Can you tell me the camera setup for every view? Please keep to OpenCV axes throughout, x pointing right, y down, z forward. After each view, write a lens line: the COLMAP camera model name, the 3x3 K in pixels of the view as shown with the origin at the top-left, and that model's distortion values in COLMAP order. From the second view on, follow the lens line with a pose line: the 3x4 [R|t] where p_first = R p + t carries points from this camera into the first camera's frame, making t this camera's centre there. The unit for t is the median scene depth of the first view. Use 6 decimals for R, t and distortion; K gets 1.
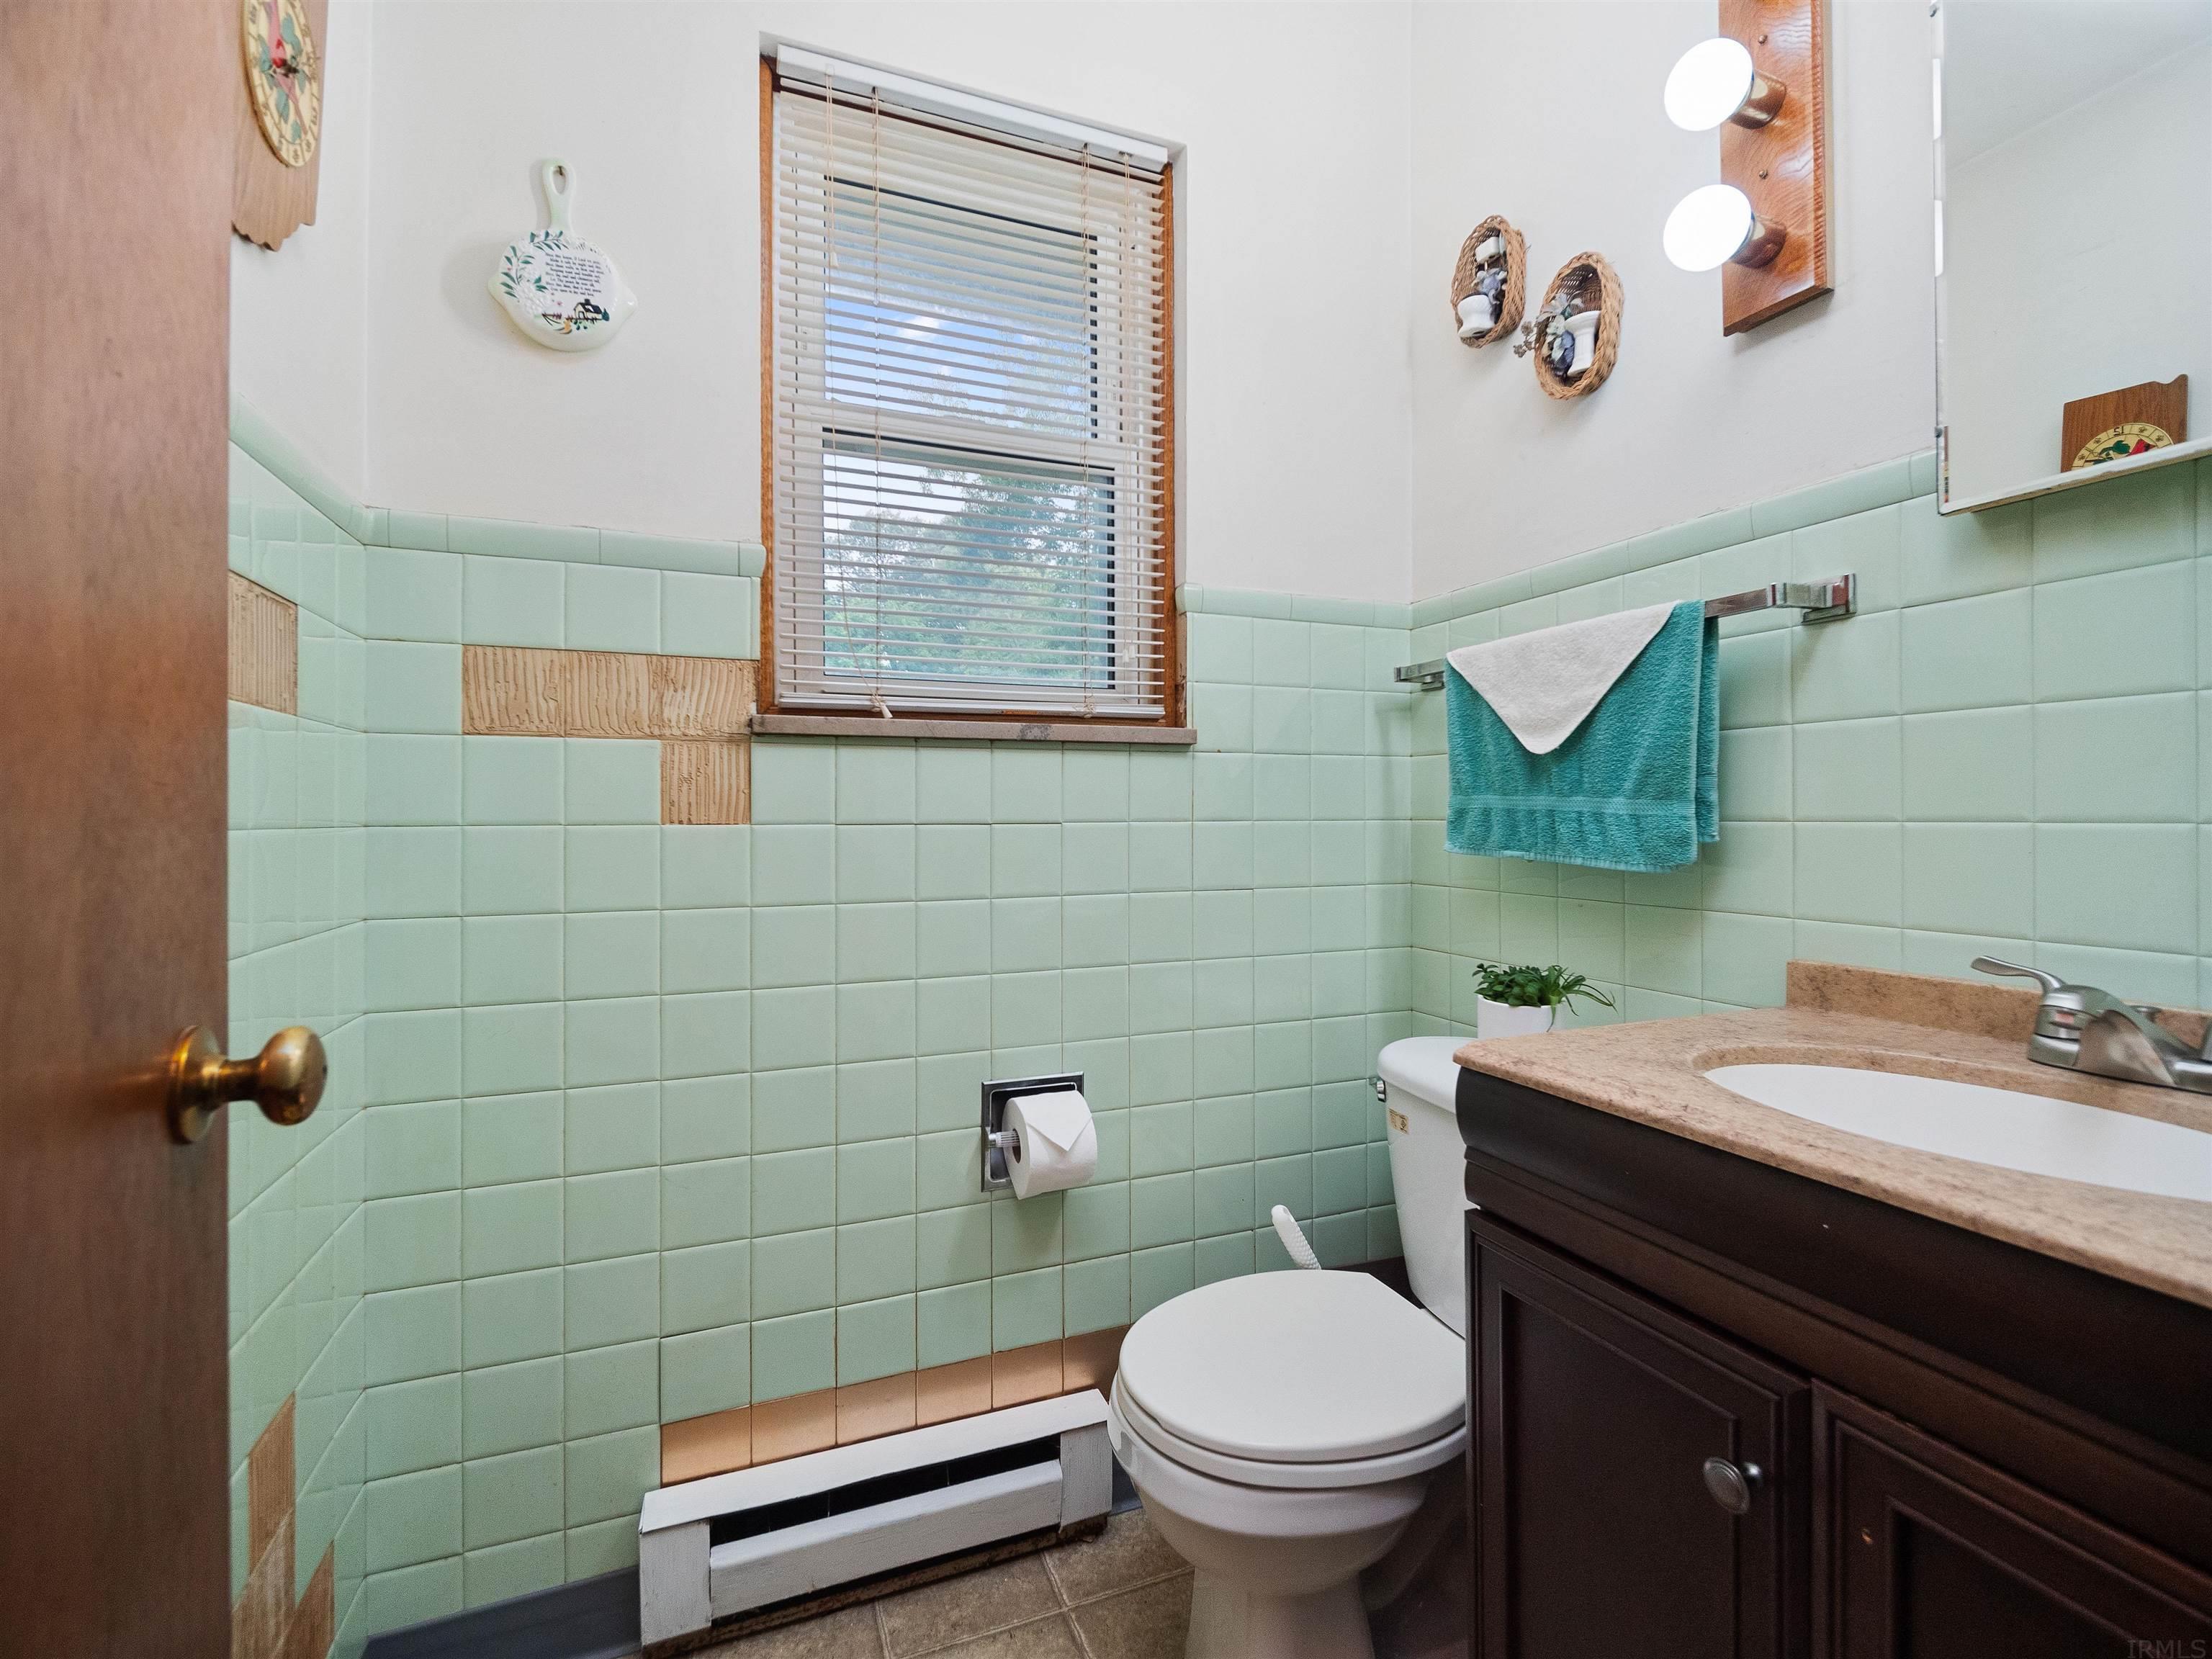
lens RADIAL K [[987.2, 0, 1110.2], [0, 987.2, 822.4], [0, 0, 1]] dist [0.011932, -0.007751]
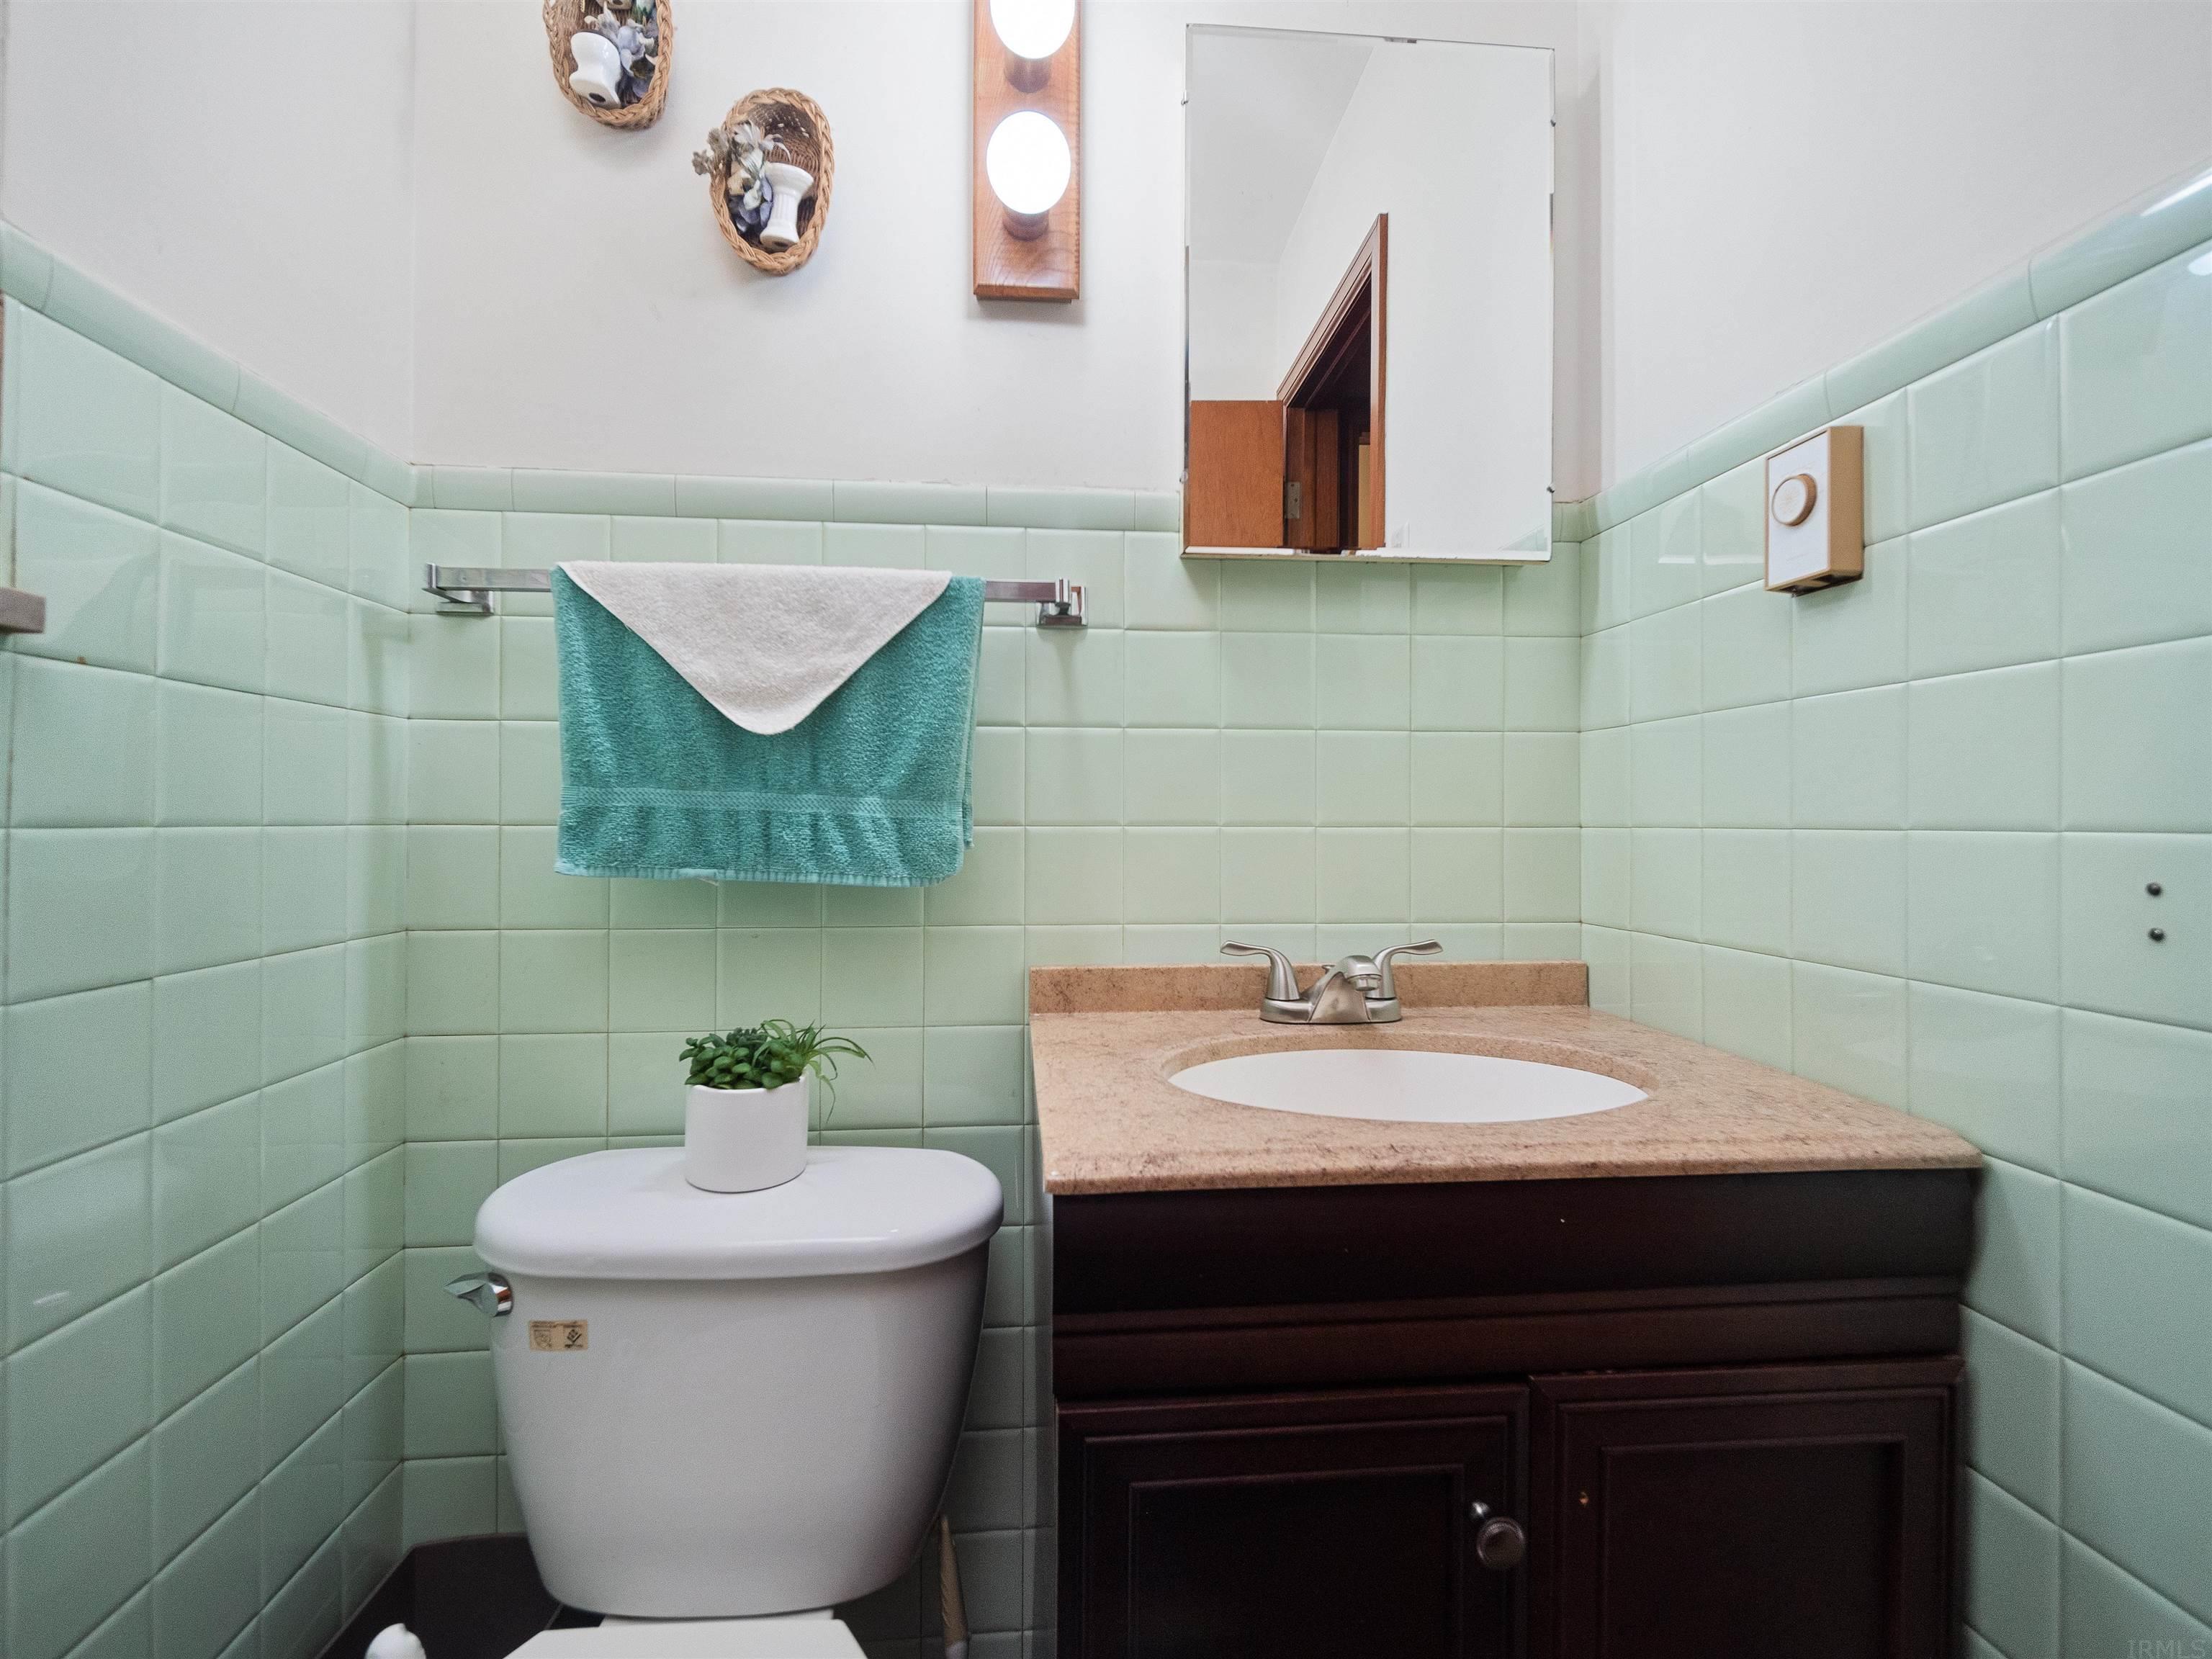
lens RADIAL K [[987.2, 0, 1103.7], [0, 987.2, 823.2], [0, 0, 1]] dist [0.011932, -0.007751]
pose [[0.296097, 0.003453, 0.955152, -0.192744], [0.002533, 0.999987, -0.004400, 0.000366], [-0.955155, 0.003722, 0.296084, 0.557910]]
